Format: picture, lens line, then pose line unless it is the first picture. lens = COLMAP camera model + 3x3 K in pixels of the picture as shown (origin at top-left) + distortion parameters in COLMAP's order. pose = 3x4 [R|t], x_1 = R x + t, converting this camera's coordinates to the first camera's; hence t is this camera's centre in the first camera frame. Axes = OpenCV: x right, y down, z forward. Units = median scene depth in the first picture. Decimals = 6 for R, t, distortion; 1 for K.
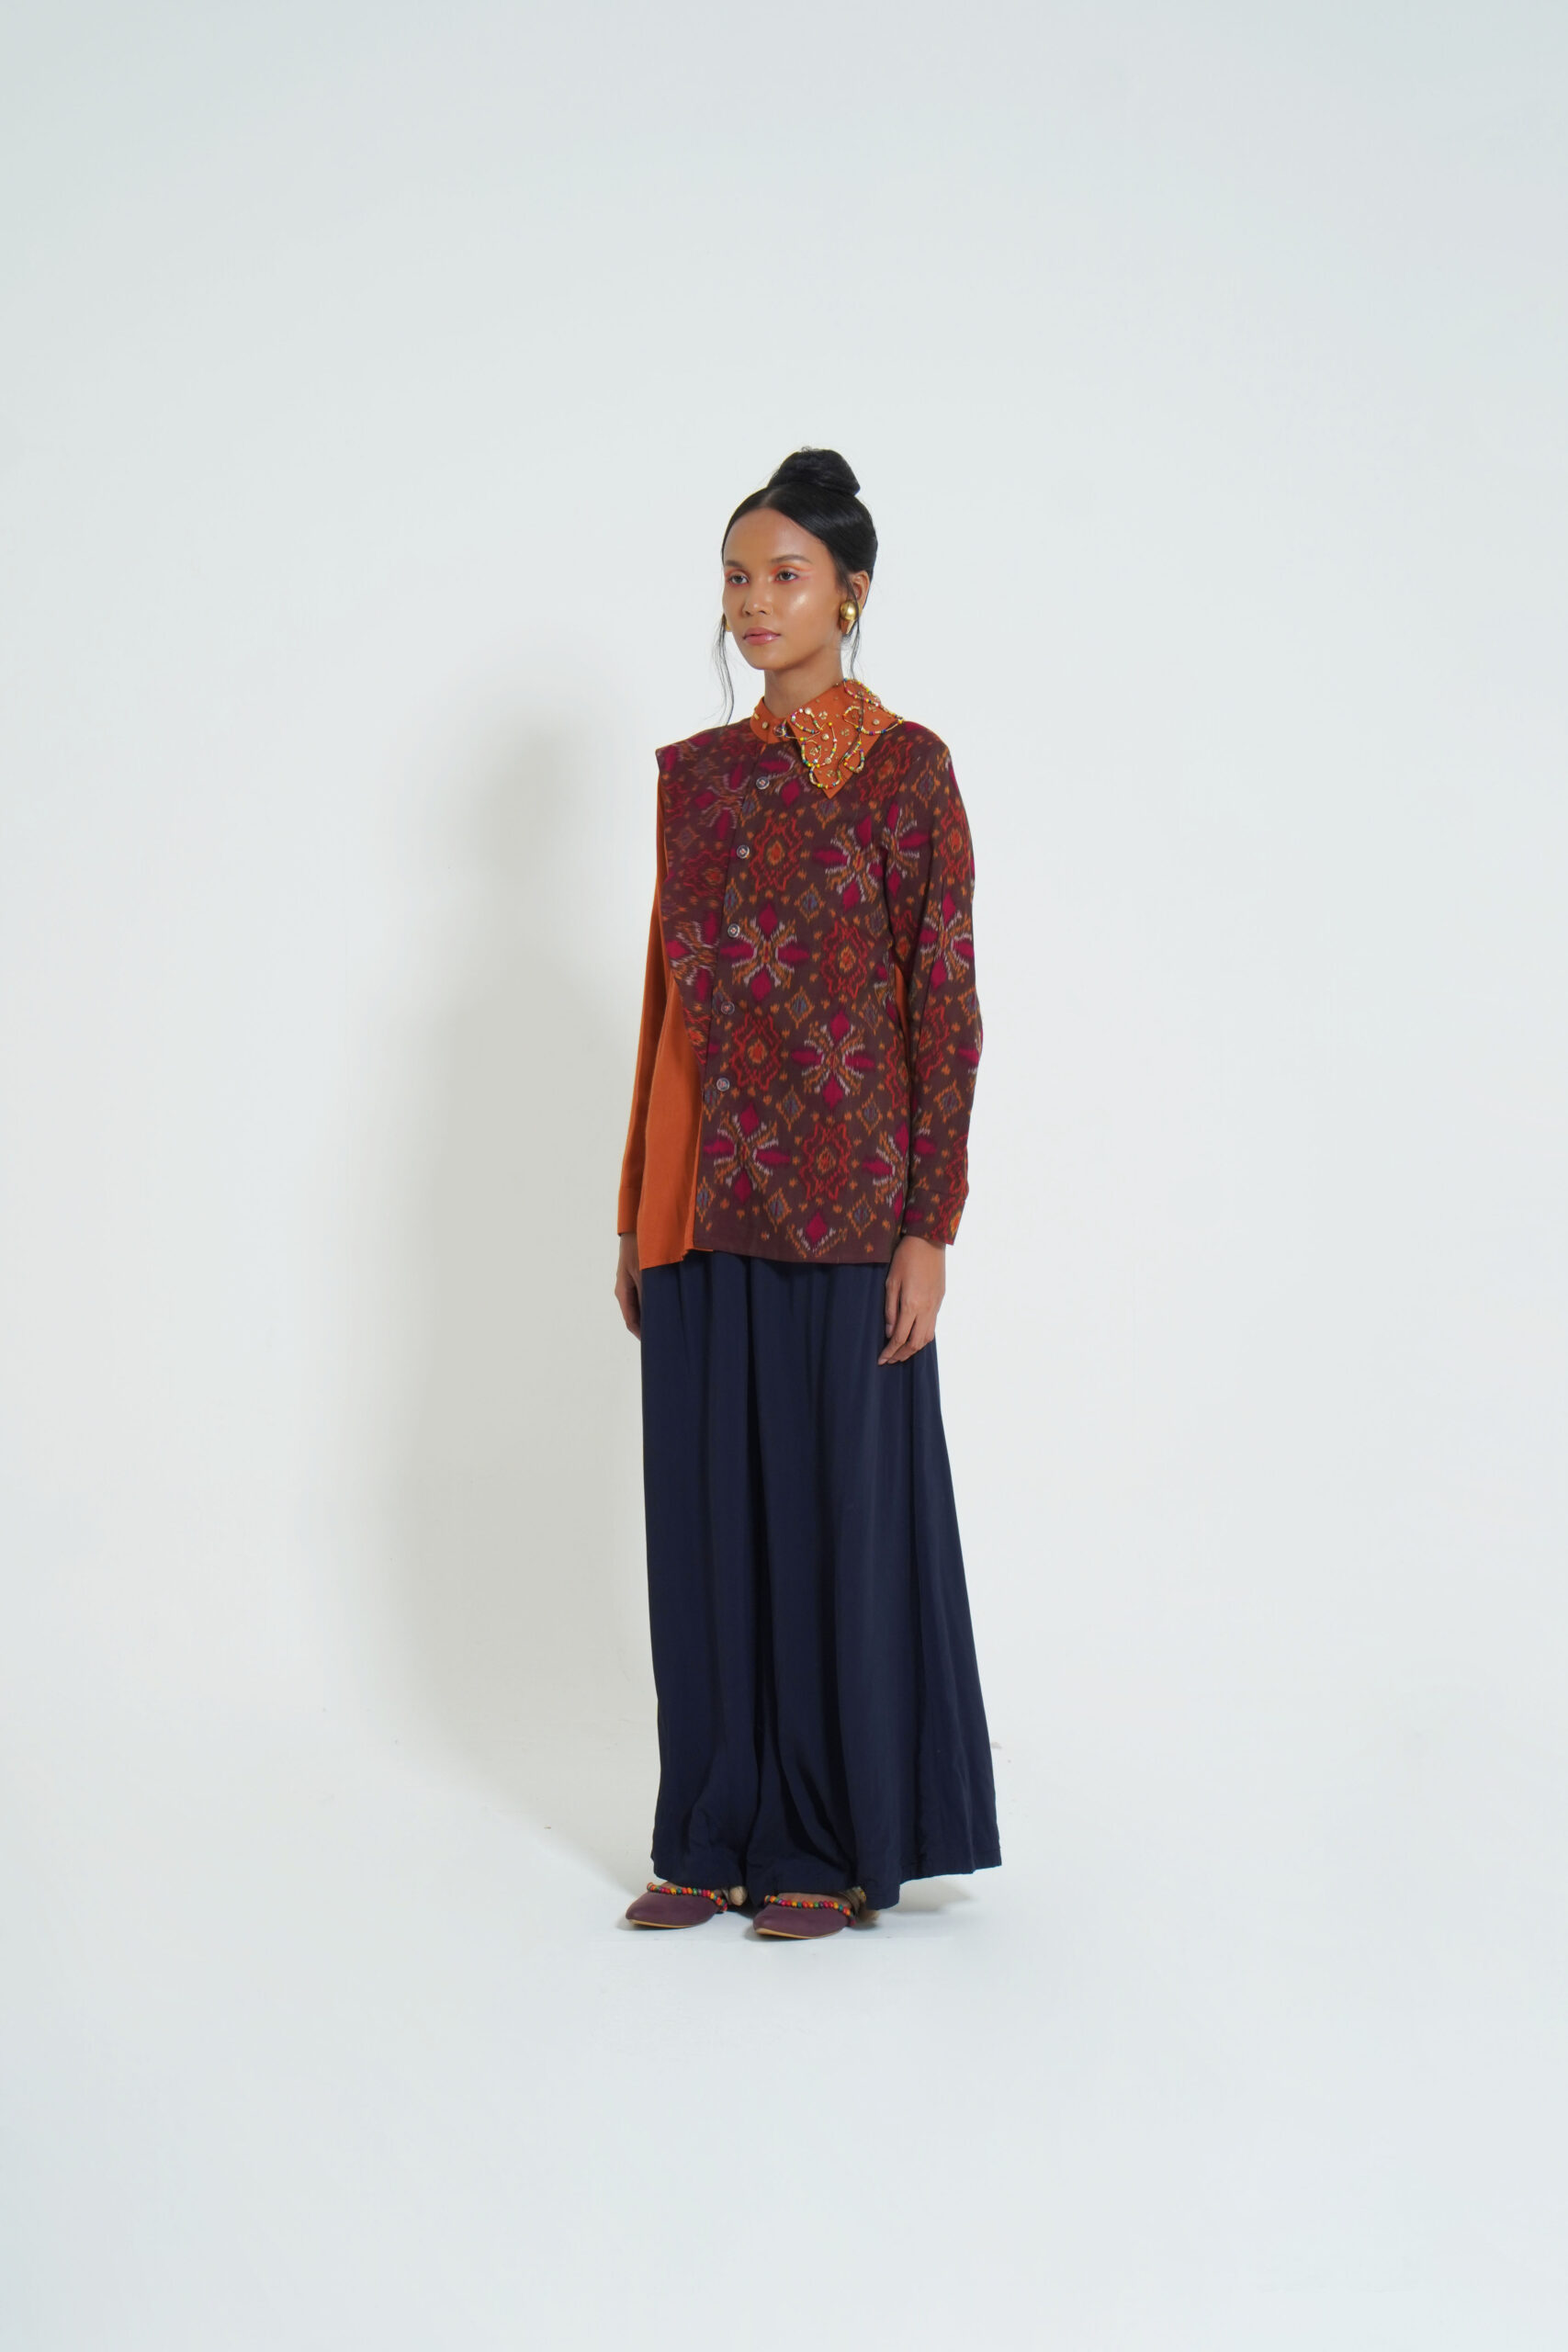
lens RADIAL K [[4078.9, 0, 778.7], [0, 4078.9, 1189.6], [0, 0, 1]] dist [0.009566, 0.000000]
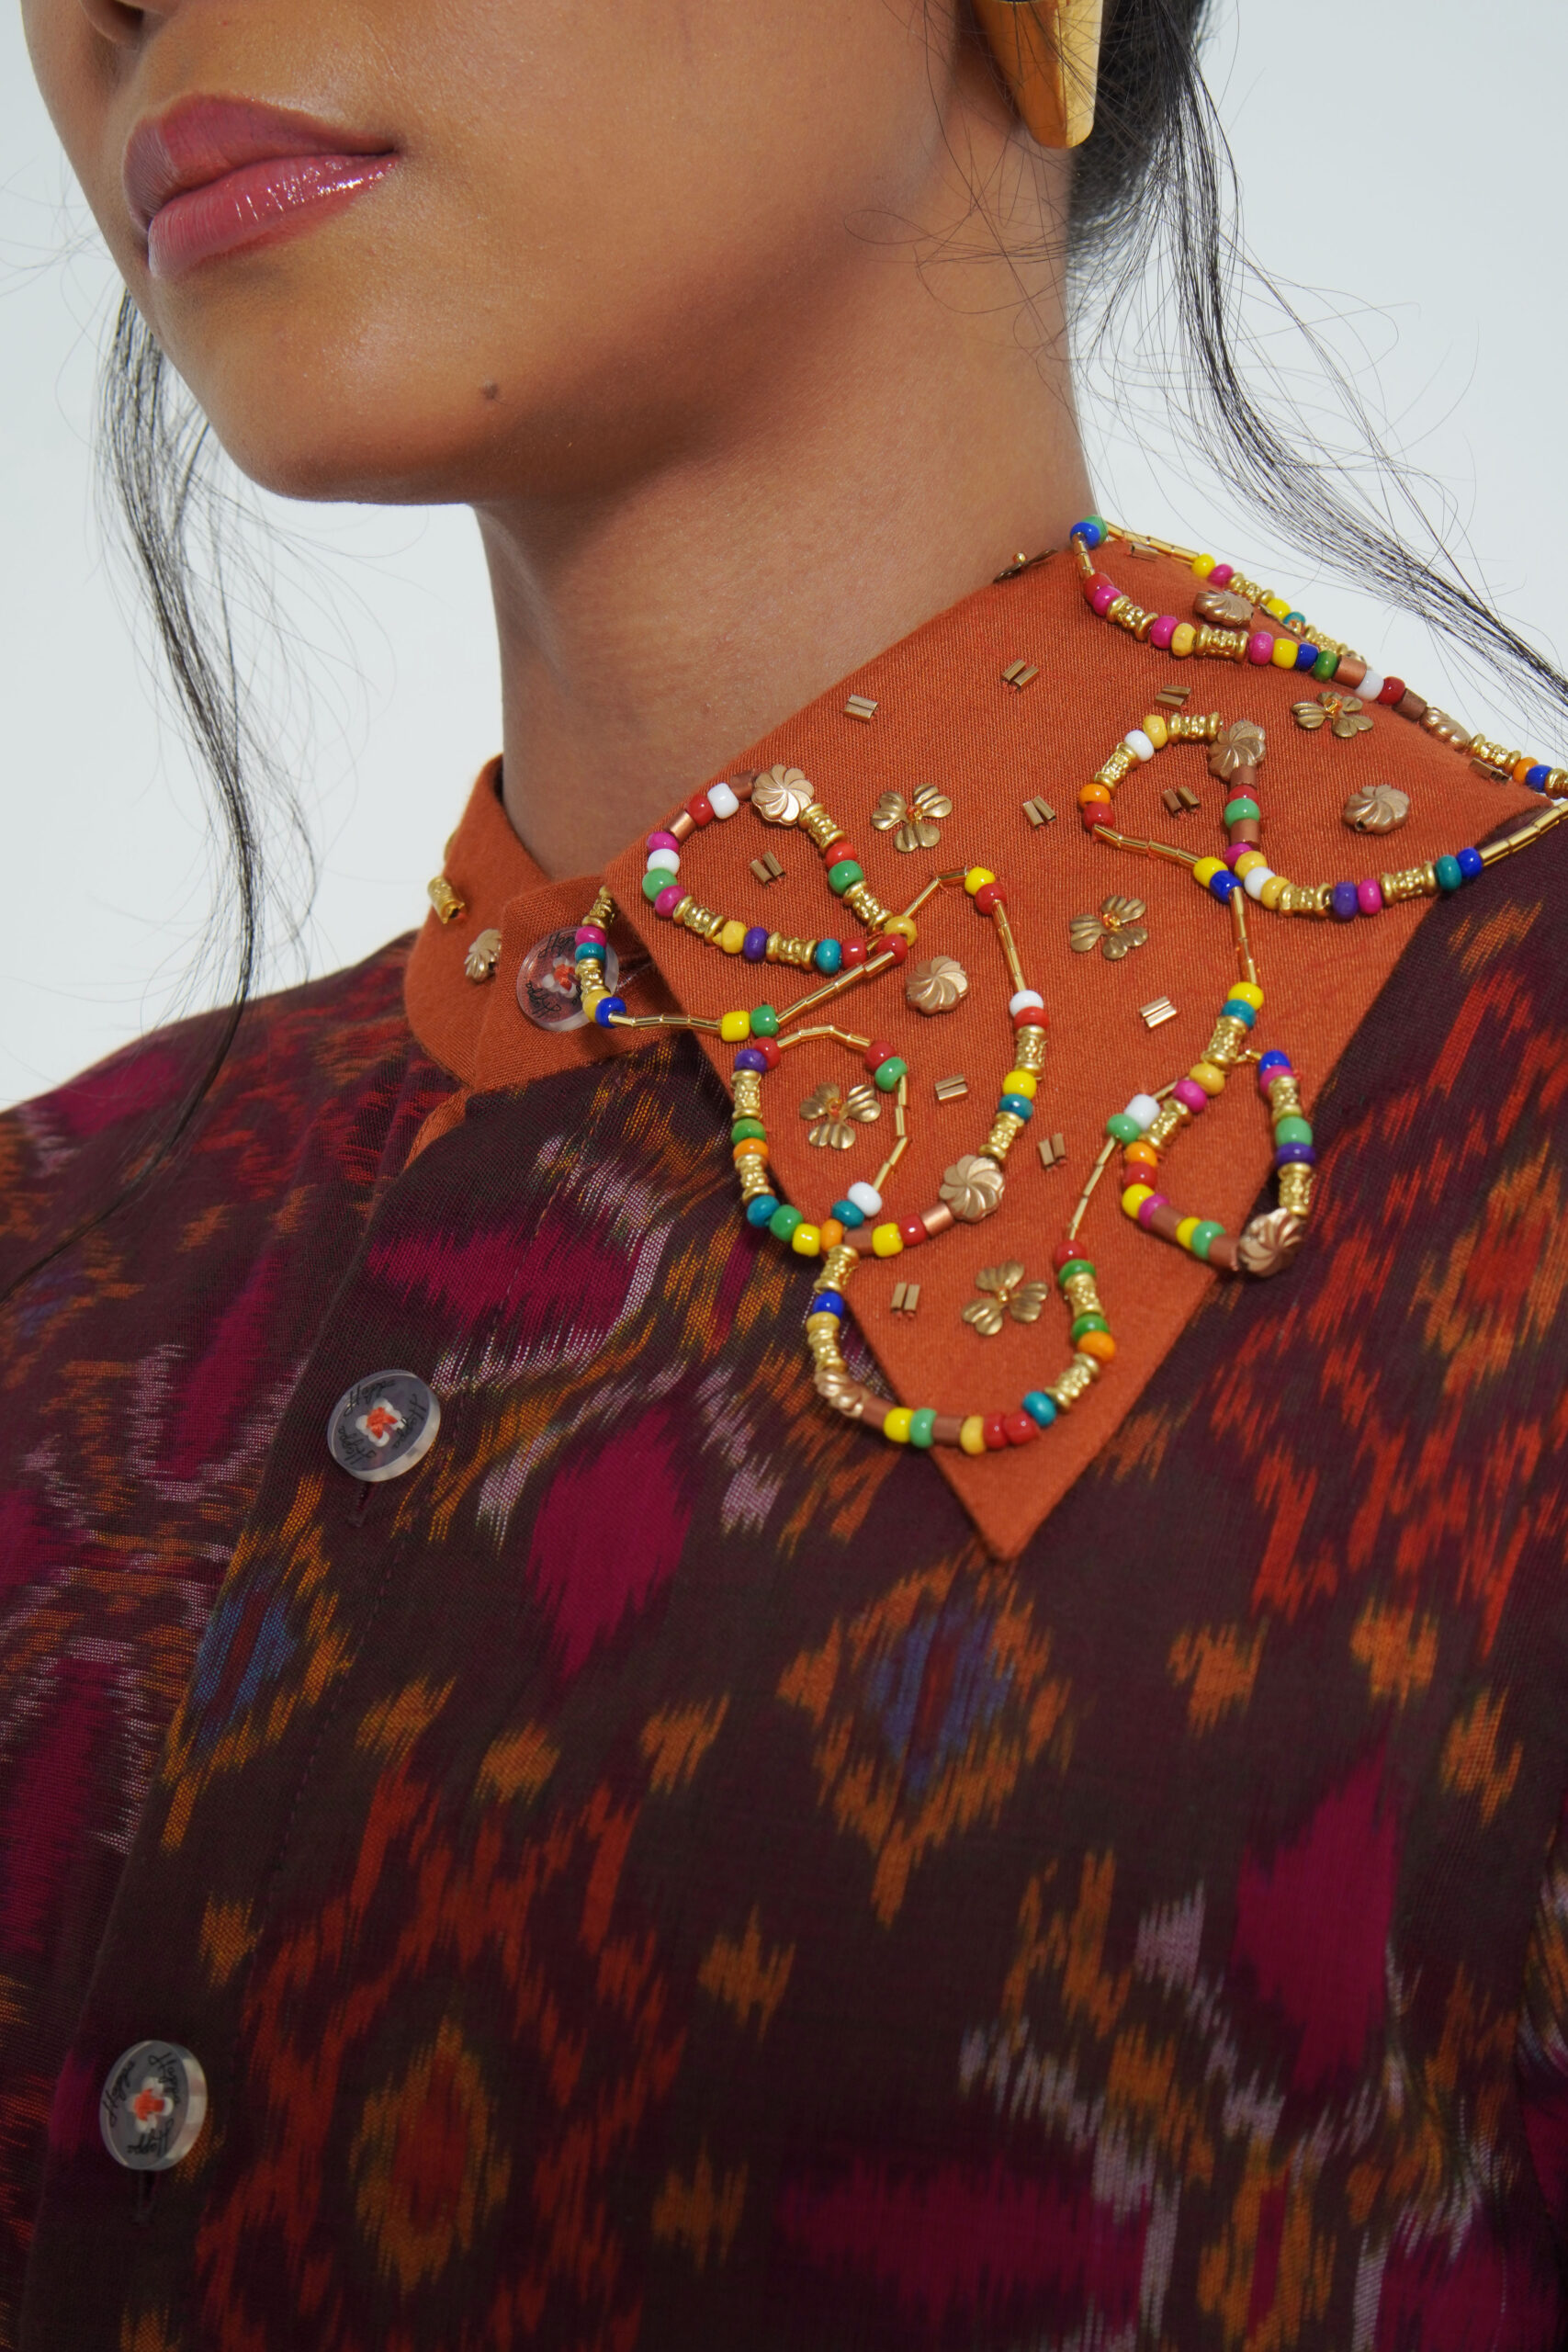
lens RADIAL K [[3564.4, 0, 761.8], [0, 3564.4, 1181.4], [0, 0, 1]] dist [0.046743, 0.000000]
pose [[0.991856, -0.047629, -0.118127, 0.018683], [0.034648, 0.993371, -0.109607, -0.096267], [0.122564, 0.104621, 0.986931, 0.913387]]
